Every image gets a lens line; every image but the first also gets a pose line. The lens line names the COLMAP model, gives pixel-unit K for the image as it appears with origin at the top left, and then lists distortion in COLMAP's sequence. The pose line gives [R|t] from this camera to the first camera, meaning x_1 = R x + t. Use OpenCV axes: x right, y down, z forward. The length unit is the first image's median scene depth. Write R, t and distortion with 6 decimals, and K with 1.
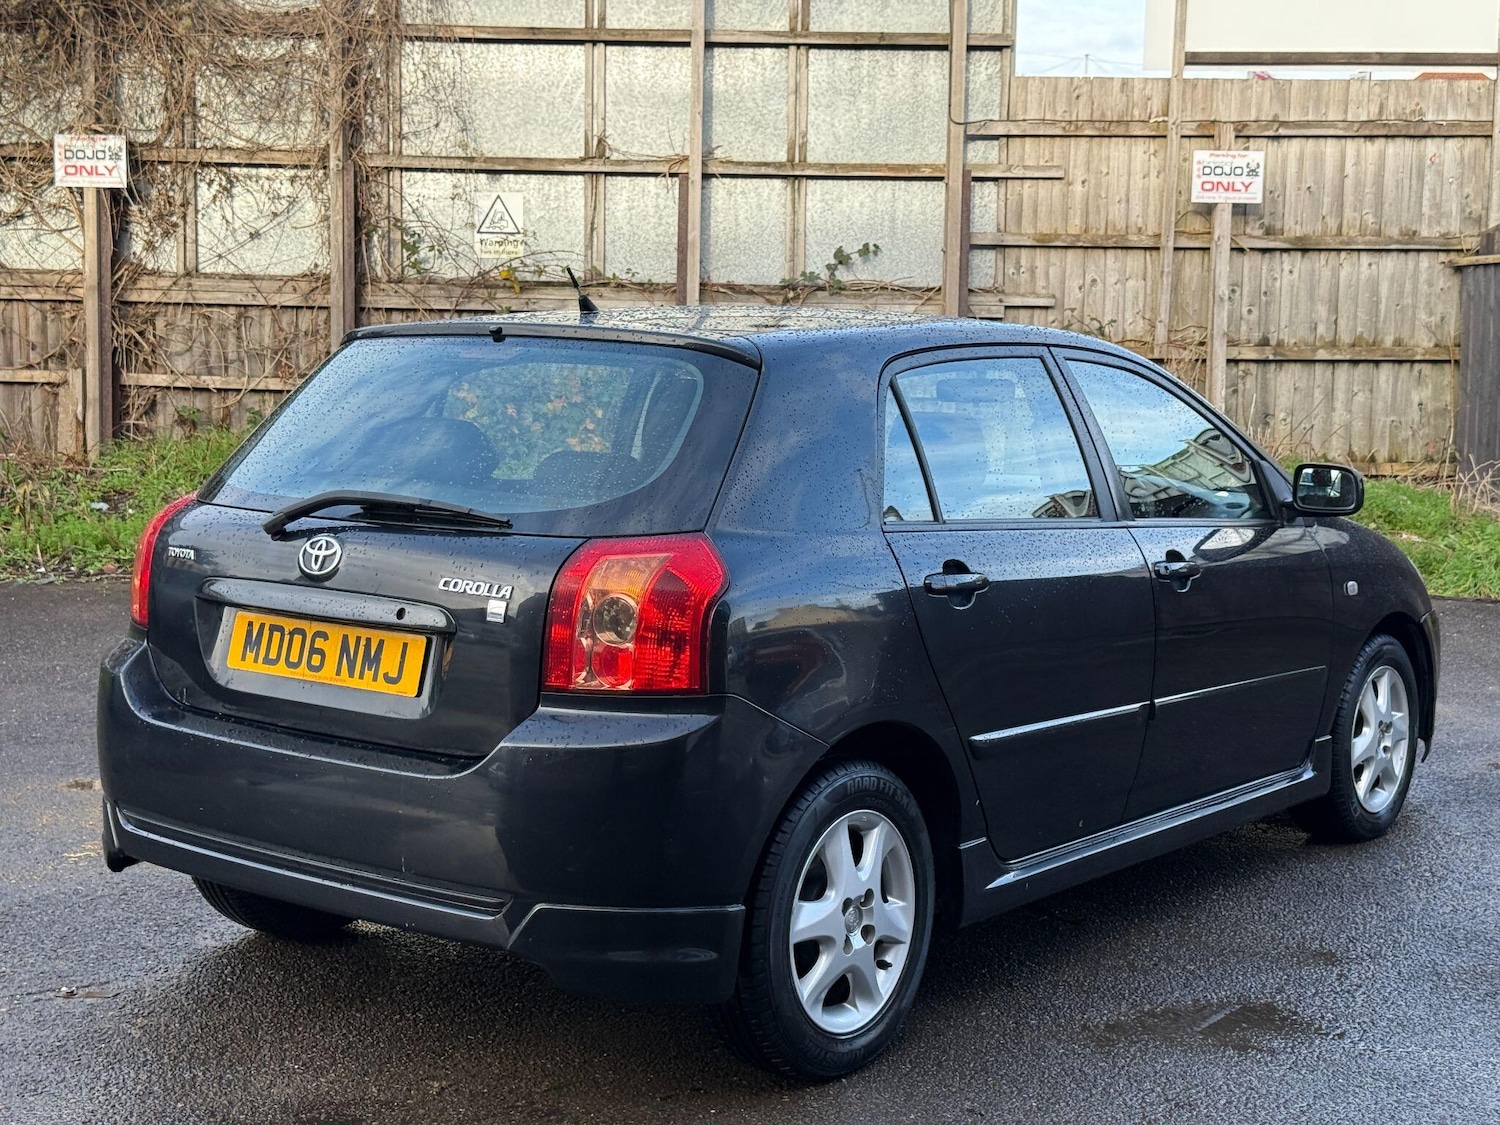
lens RADIAL K [[2113.6, 0, 733.3], [0, 2113.6, 523.8], [0, 0, 1]] dist [0.209228, -0.375655]
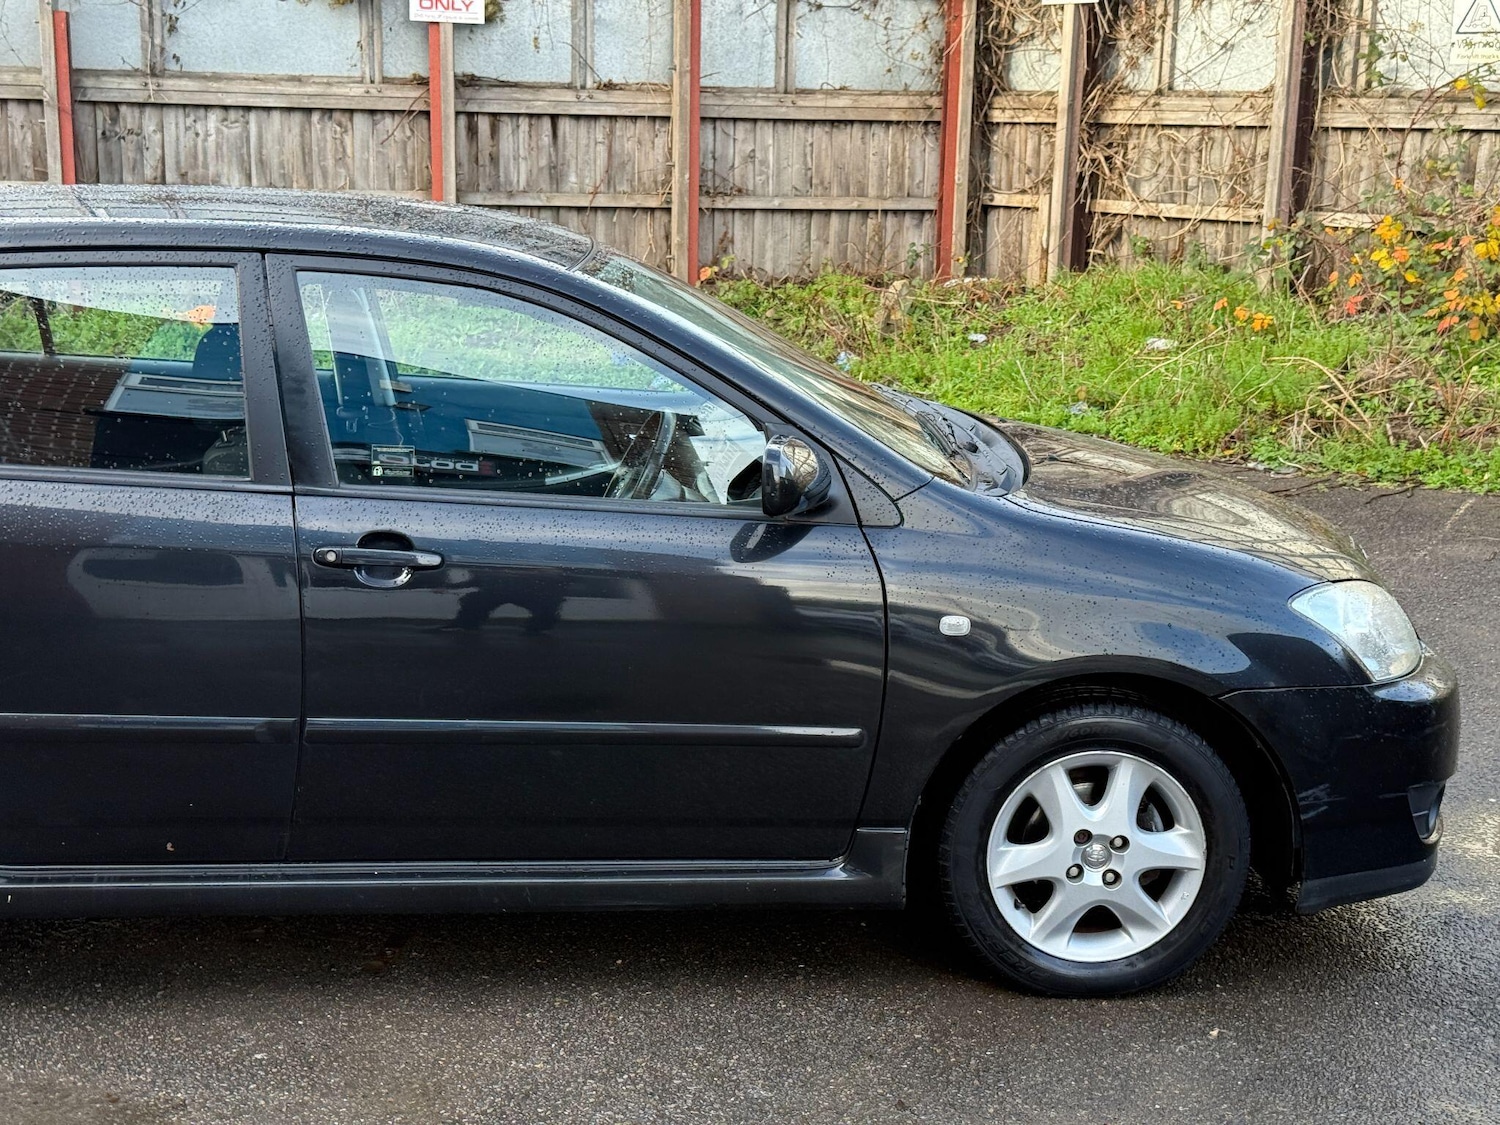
lens RADIAL K [[2106.1, 0, 754.9], [0, 2106.1, 571.2], [0, 0, 1]] dist [0.173492, -0.376755]
pose [[0.694371, 0.149132, -0.703995, 0.313822], [-0.064308, 0.987236, 0.145704, -0.034878], [0.716738, -0.055900, 0.695098, 0.217331]]
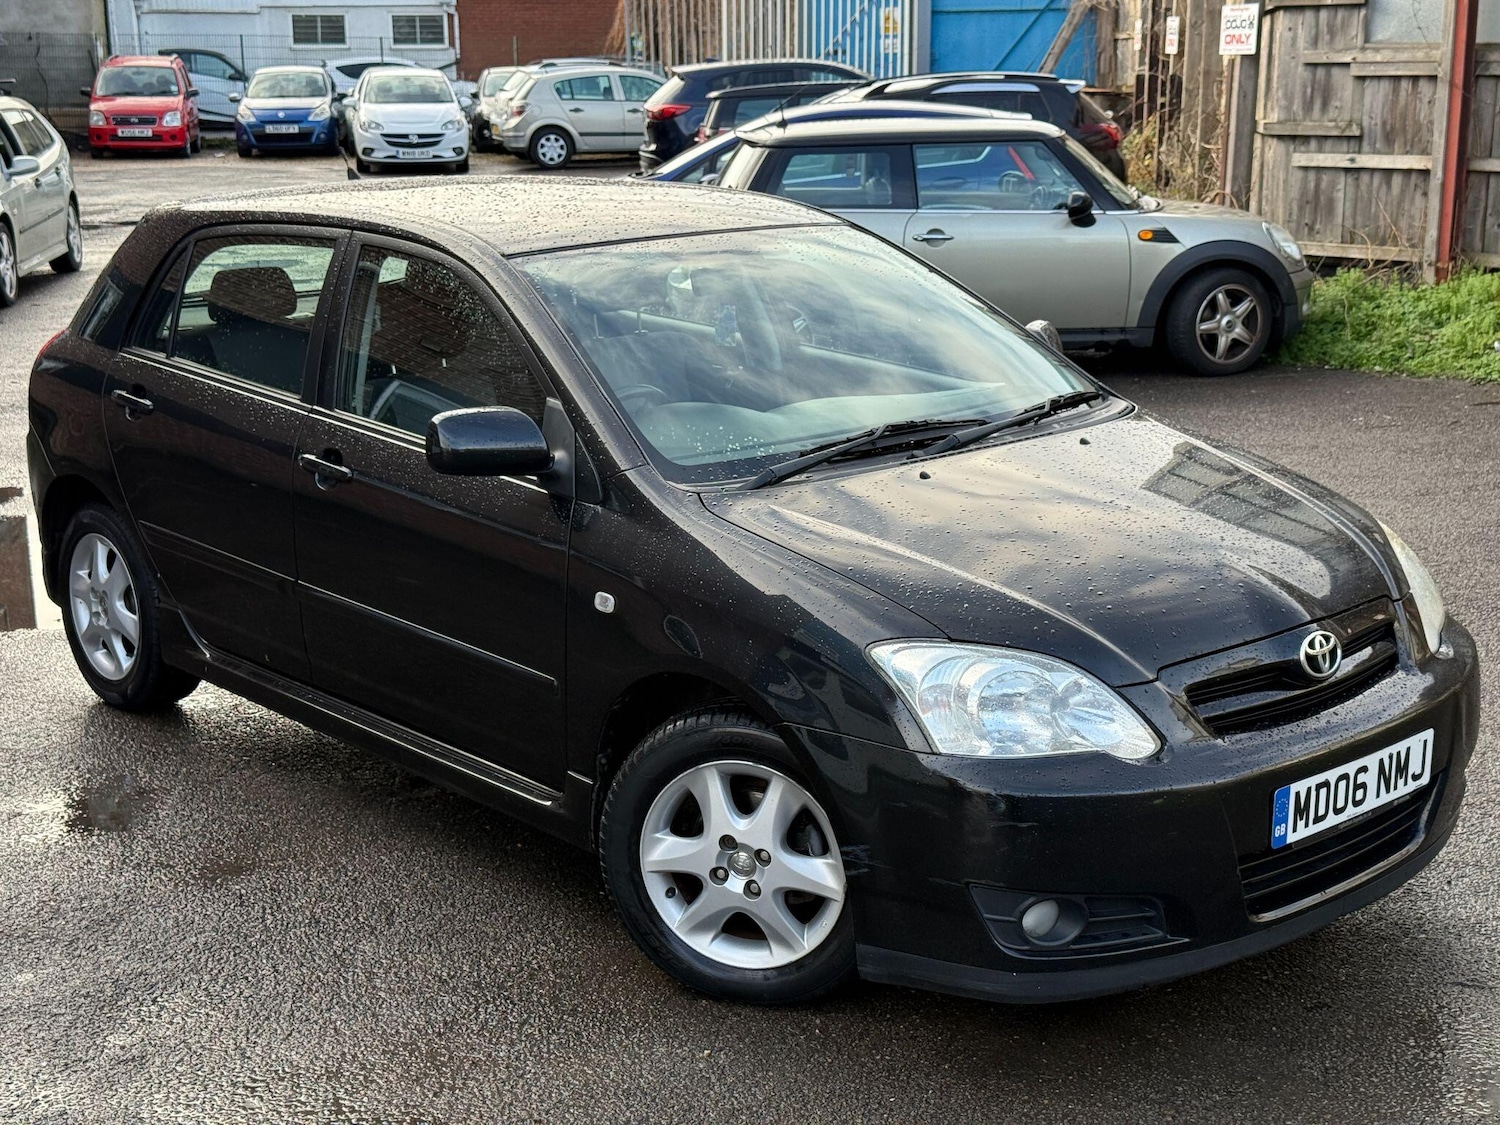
lens RADIAL K [[2083.3, 0, 690.5], [0, 2083.3, 583.9], [0, 0, 1]] dist [0.186240, -0.437563]
pose [[-0.179816, 0.222057, -0.958309, 0.424069], [-0.069749, 0.968858, 0.237589, -0.064120], [0.981224, 0.109564, -0.158728, 0.506516]]
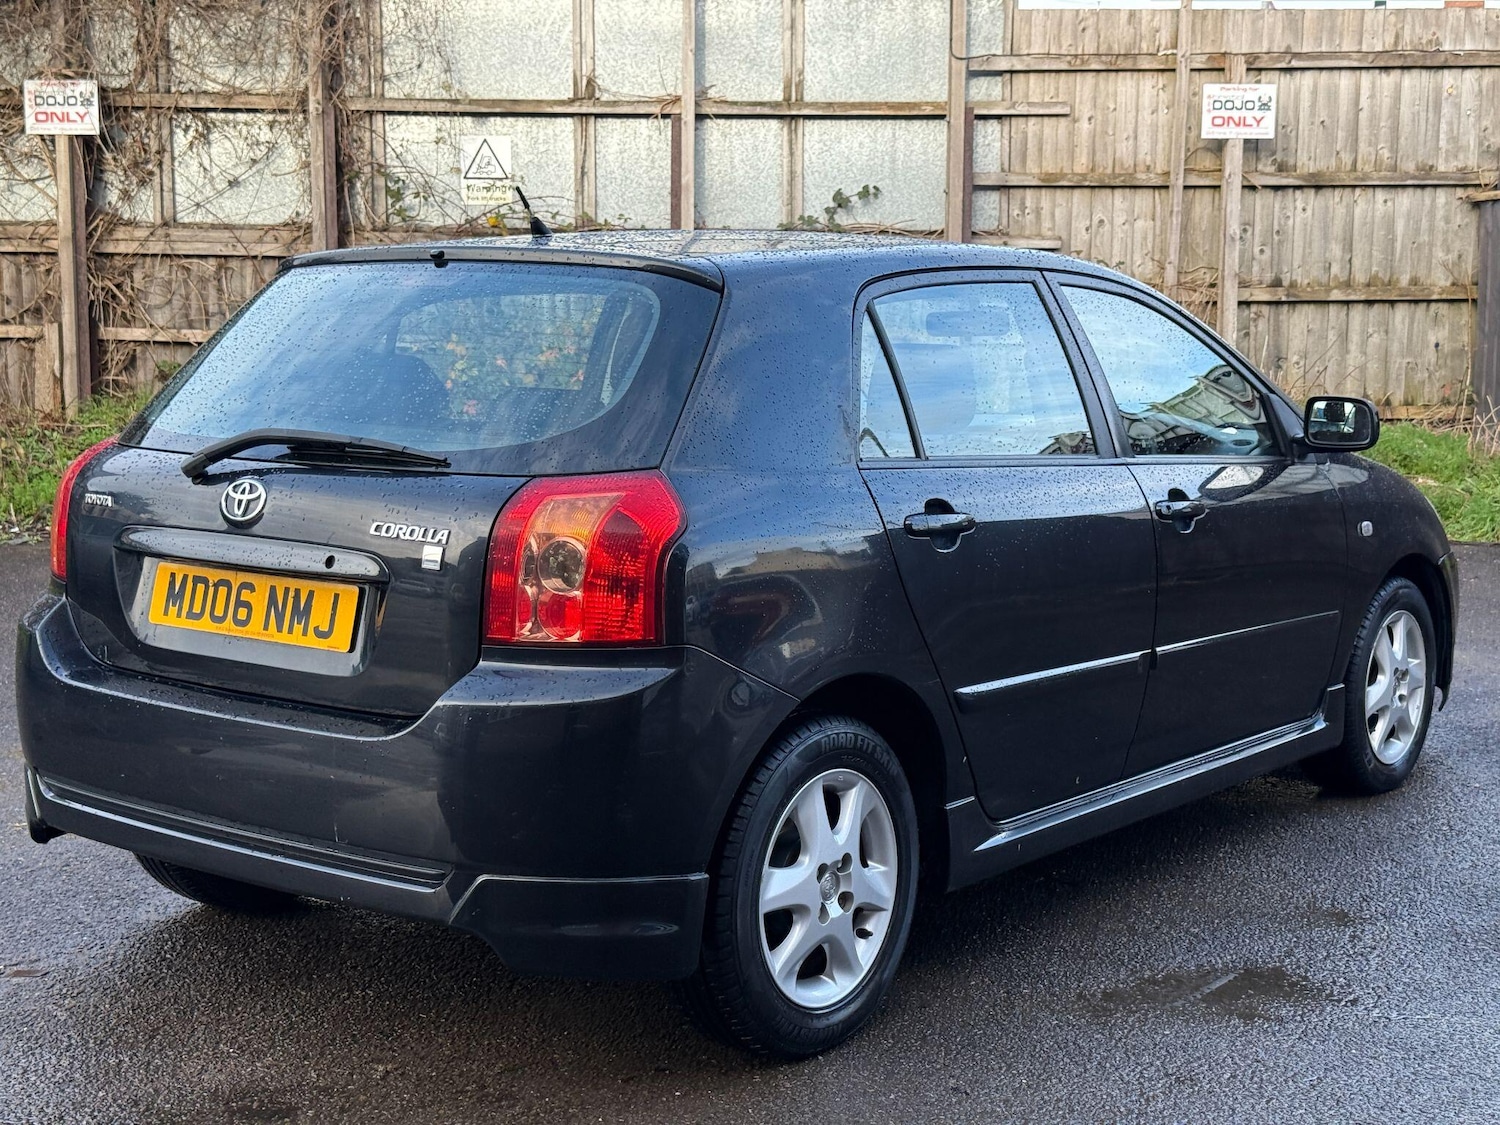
lens RADIAL K [[2115.3, 0, 750.9], [0, 2115.3, 554.9], [0, 0, 1]] dist [0.210257, -0.427645]
pose [[0.999940, -0.010924, 0.001263, 0.007115], [0.010876, 0.999382, 0.033440, 0.003174], [-0.001628, -0.033425, 0.999440, 0.024692]]
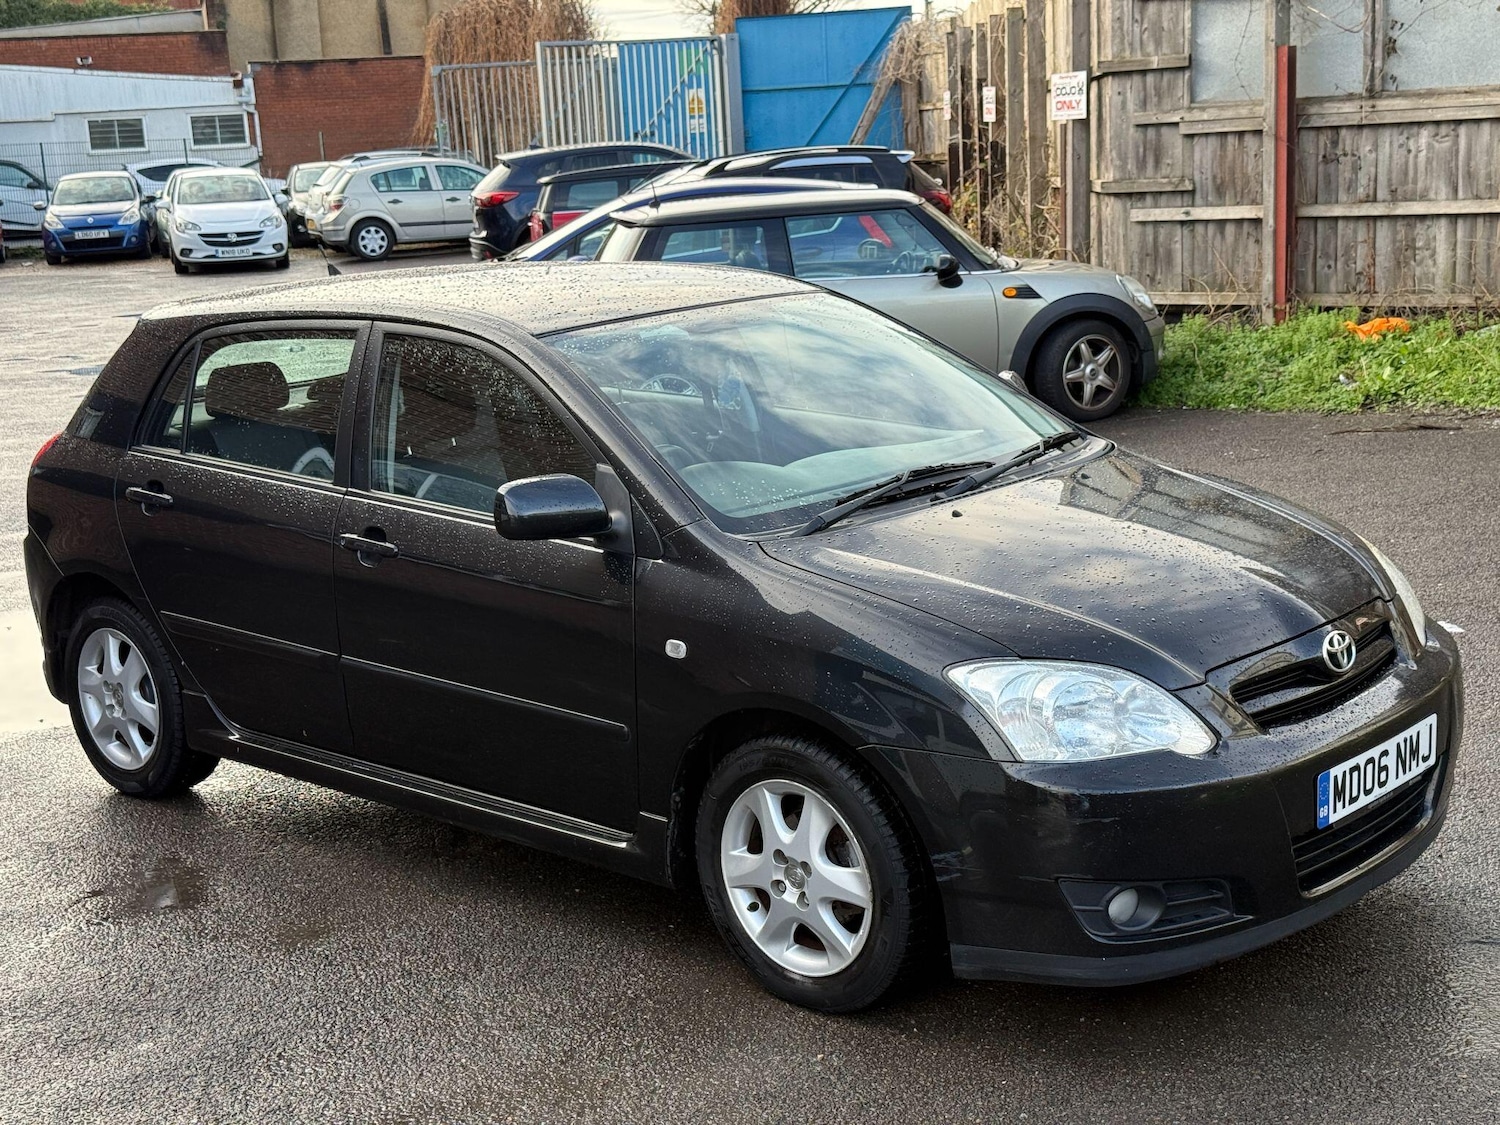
lens RADIAL K [[2086.5, 0, 683.2], [0, 2086.5, 579.6], [0, 0, 1]] dist [0.168529, -0.353024]
pose [[-0.084116, 0.192820, -0.977622, 0.454045], [-0.023393, 0.980447, 0.195390, -0.062787], [0.996181, 0.039305, -0.077961, 0.470734]]
